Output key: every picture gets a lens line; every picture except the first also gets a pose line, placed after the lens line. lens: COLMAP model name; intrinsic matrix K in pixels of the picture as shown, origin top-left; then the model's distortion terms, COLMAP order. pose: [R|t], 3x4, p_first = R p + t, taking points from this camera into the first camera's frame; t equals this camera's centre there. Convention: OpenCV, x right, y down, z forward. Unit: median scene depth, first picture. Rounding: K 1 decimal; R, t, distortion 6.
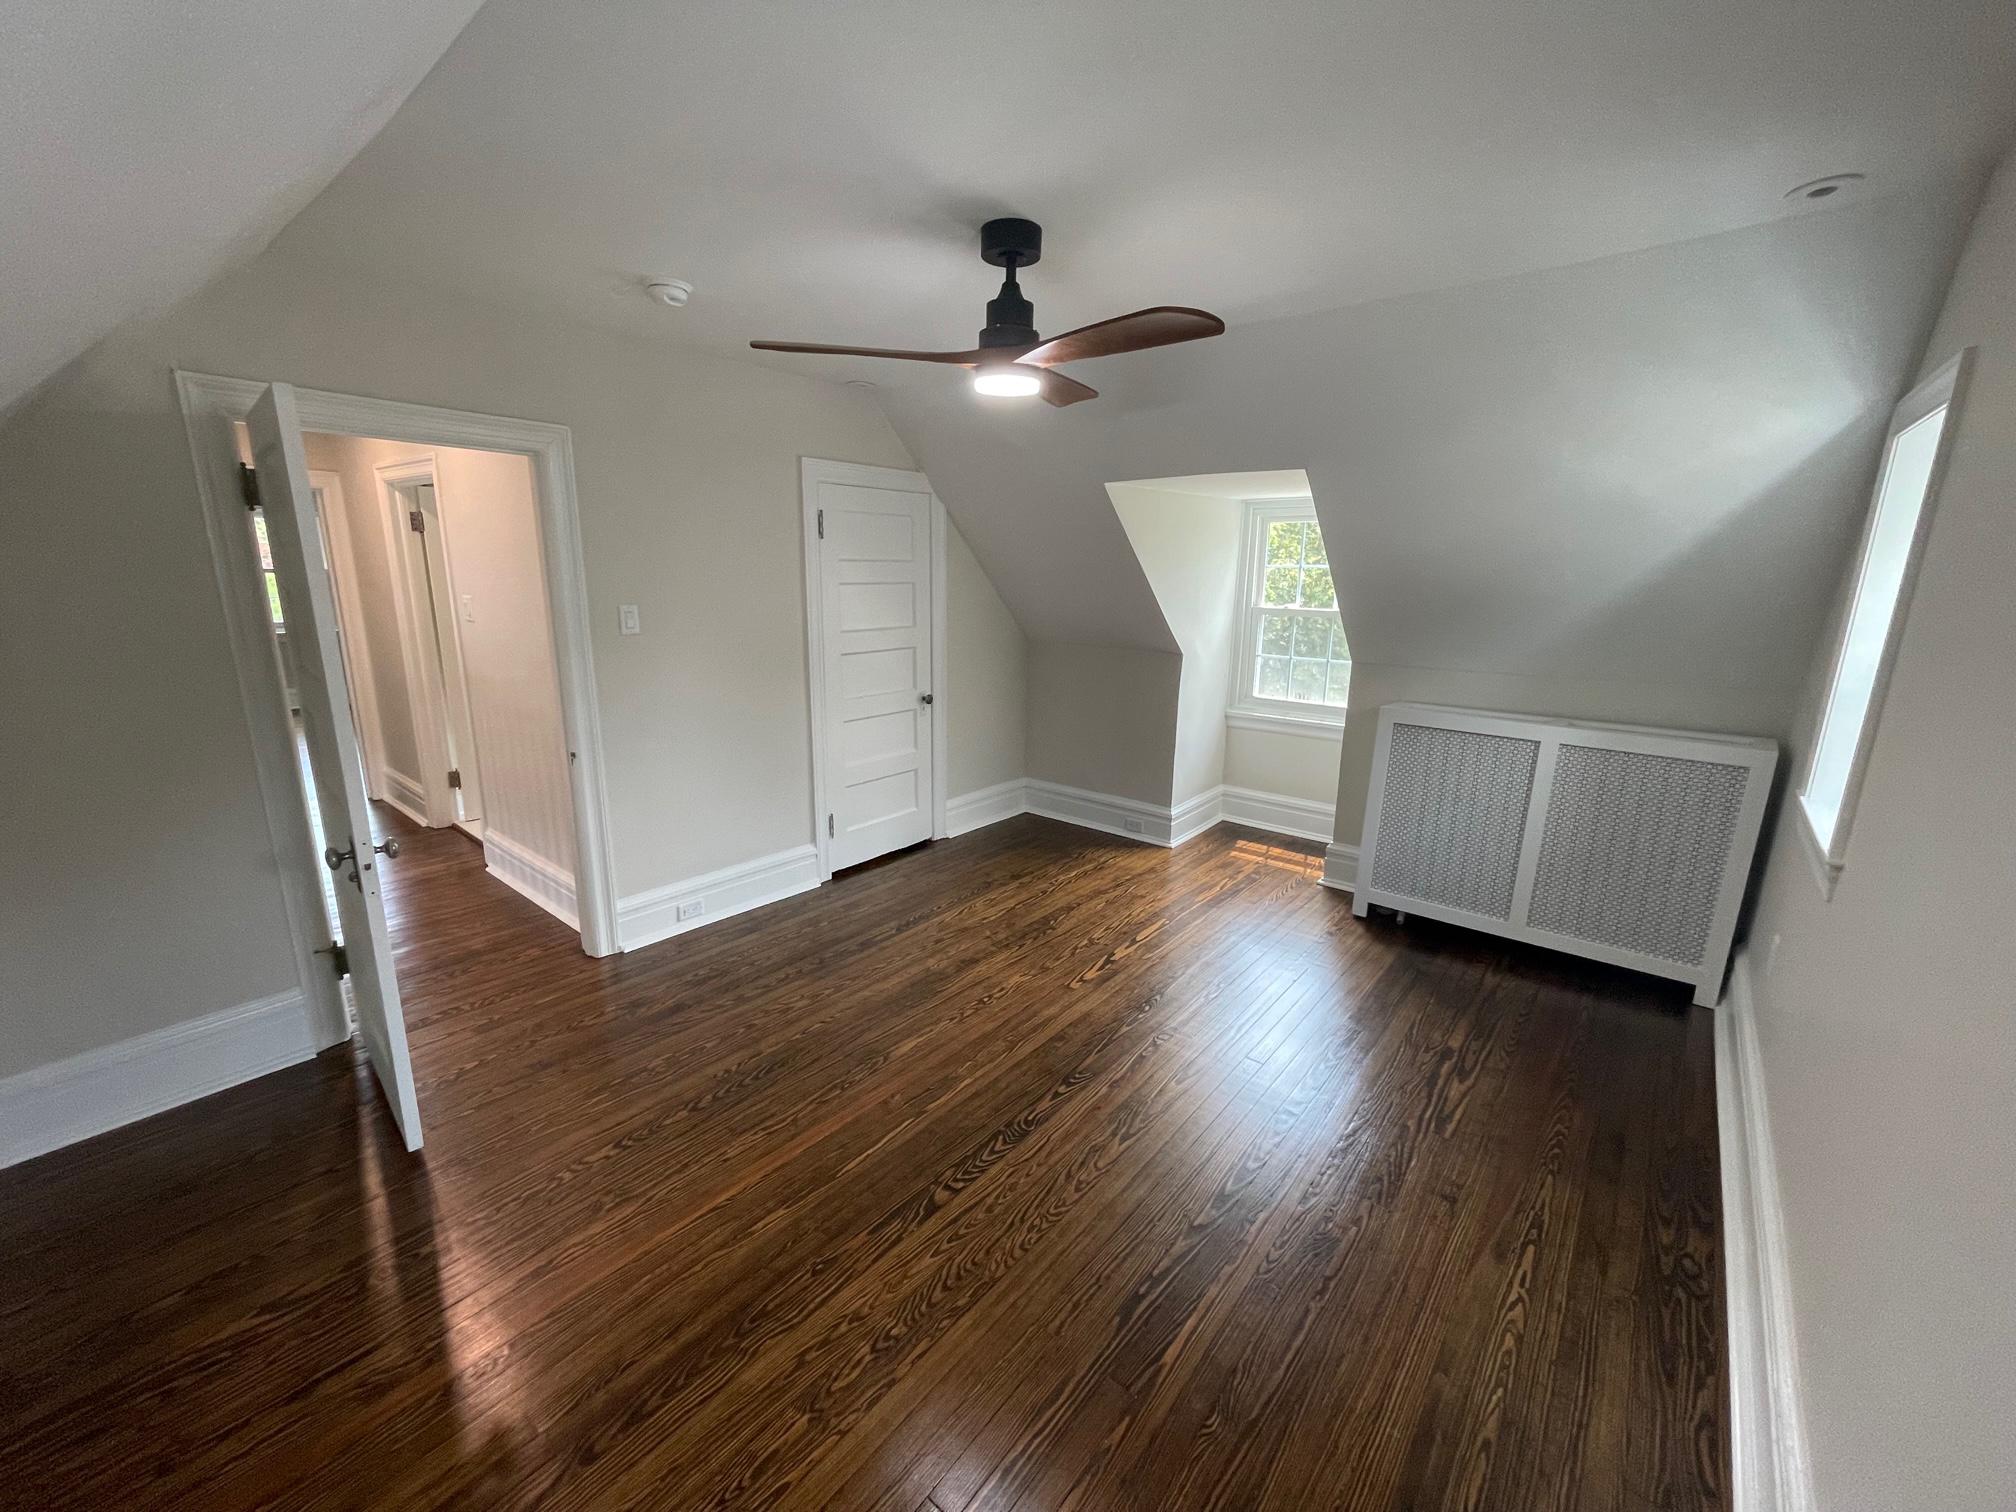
lens RADIAL K [[817.7, 0, 1001.3], [0, 817.7, 751.2], [0, 0, 1]] dist [-0.001626, -0.000091]
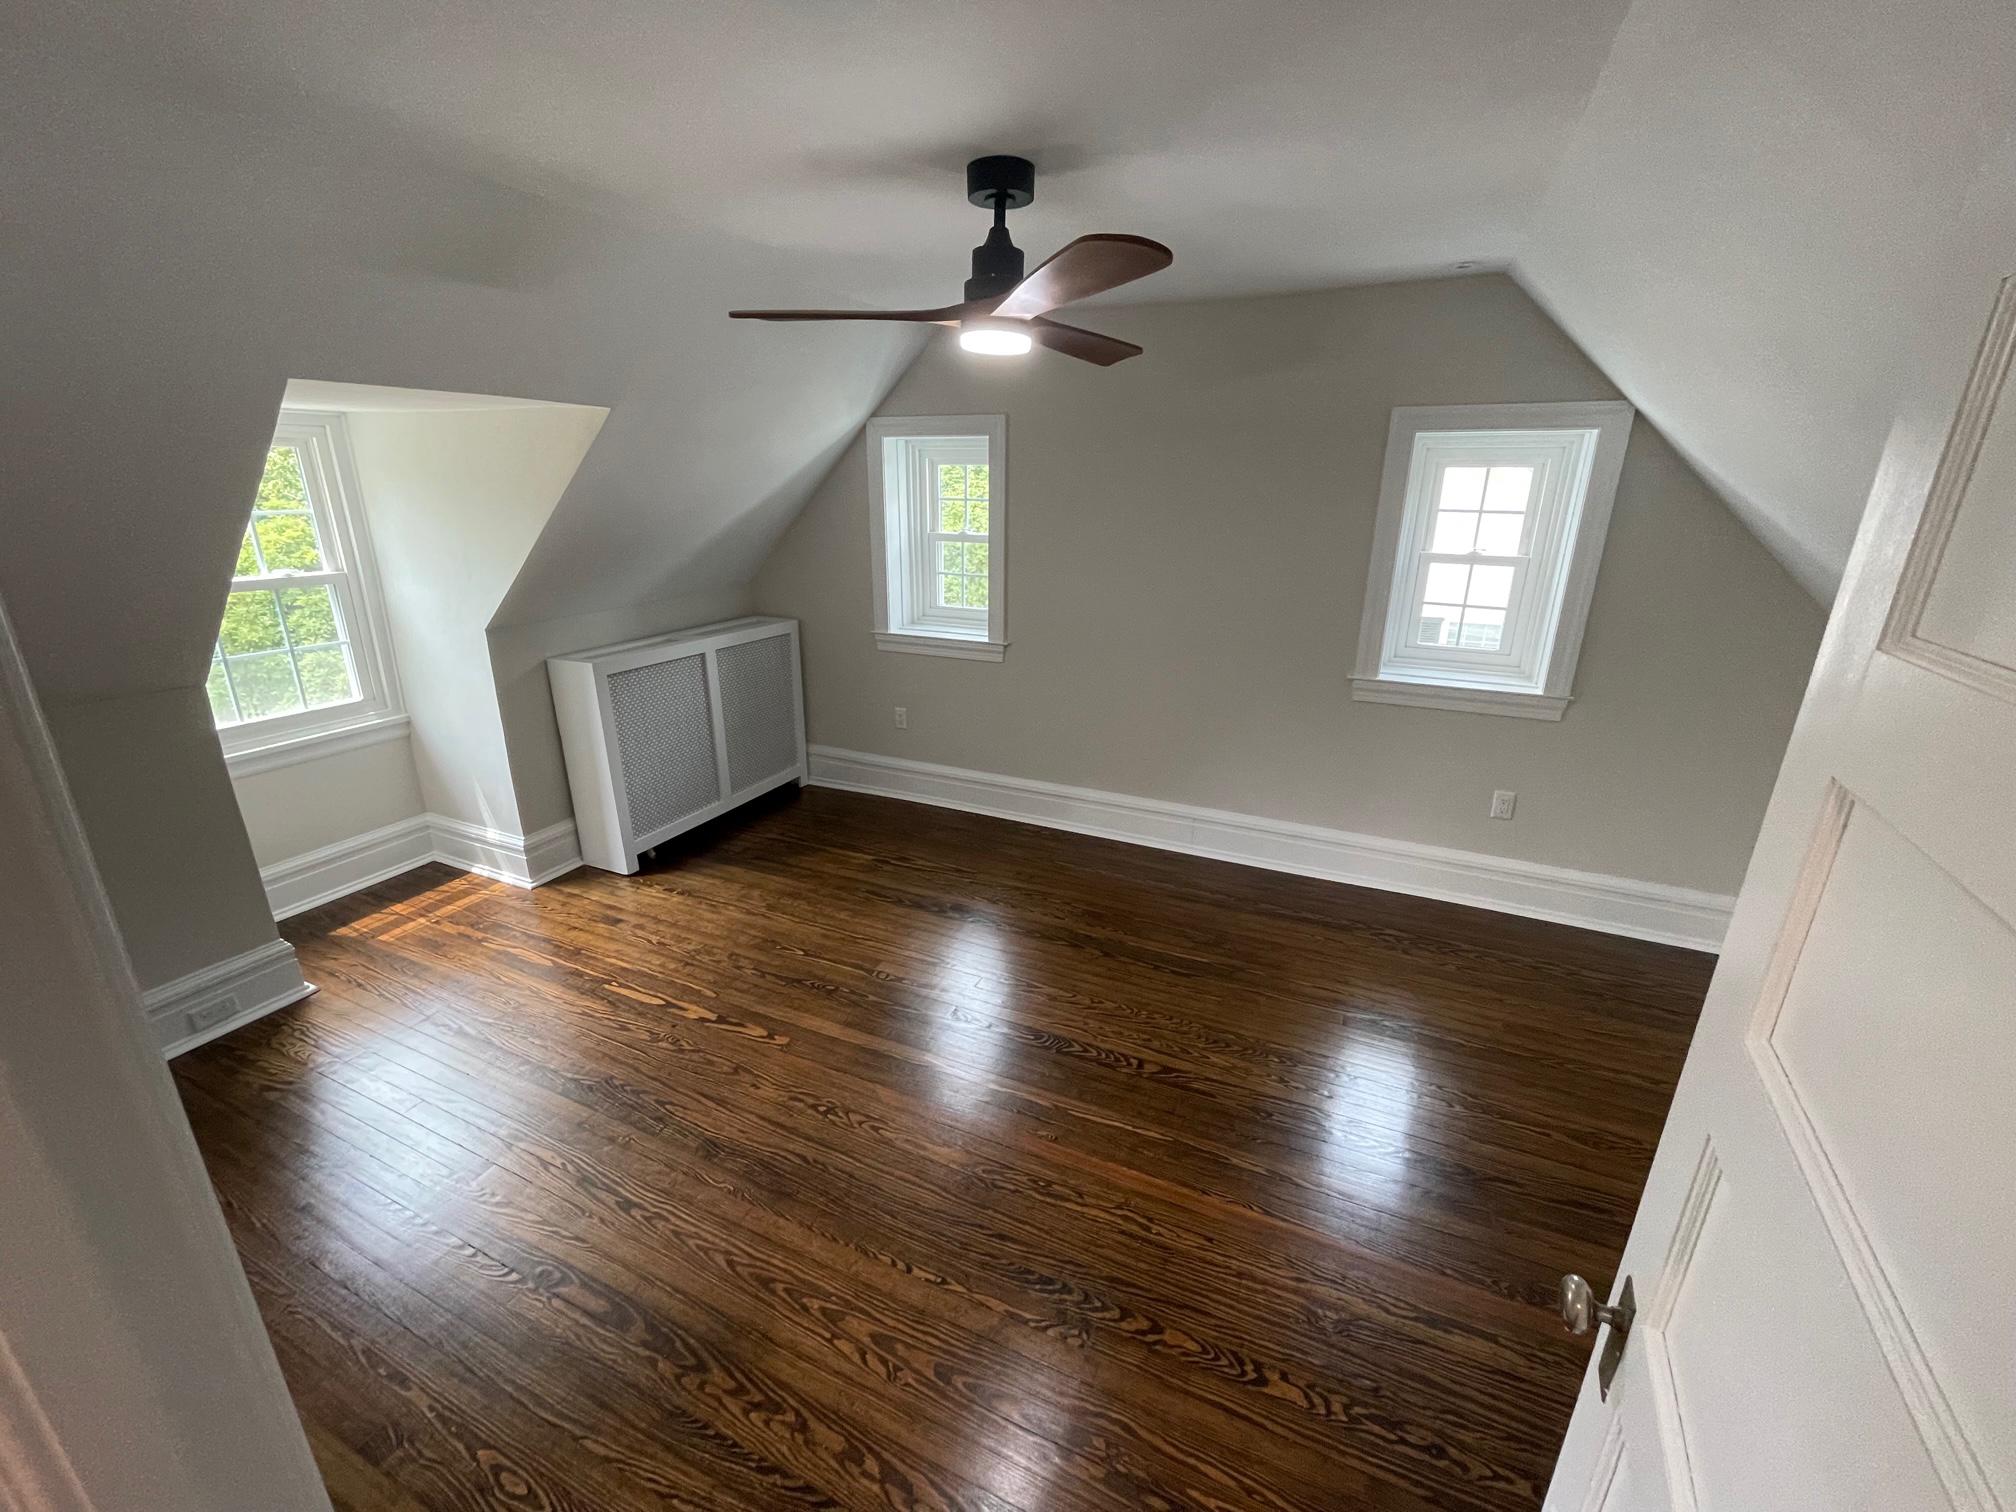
lens RADIAL K [[817.7, 0, 1003.8], [0, 817.7, 754.8], [0, 0, 1]] dist [-0.001626, -0.000091]
pose [[-0.256571, -0.316655, 0.913182, -0.638679], [0.209727, 0.904058, 0.372416, -0.240984], [-0.943497, 0.287070, -0.165544, 0.837237]]
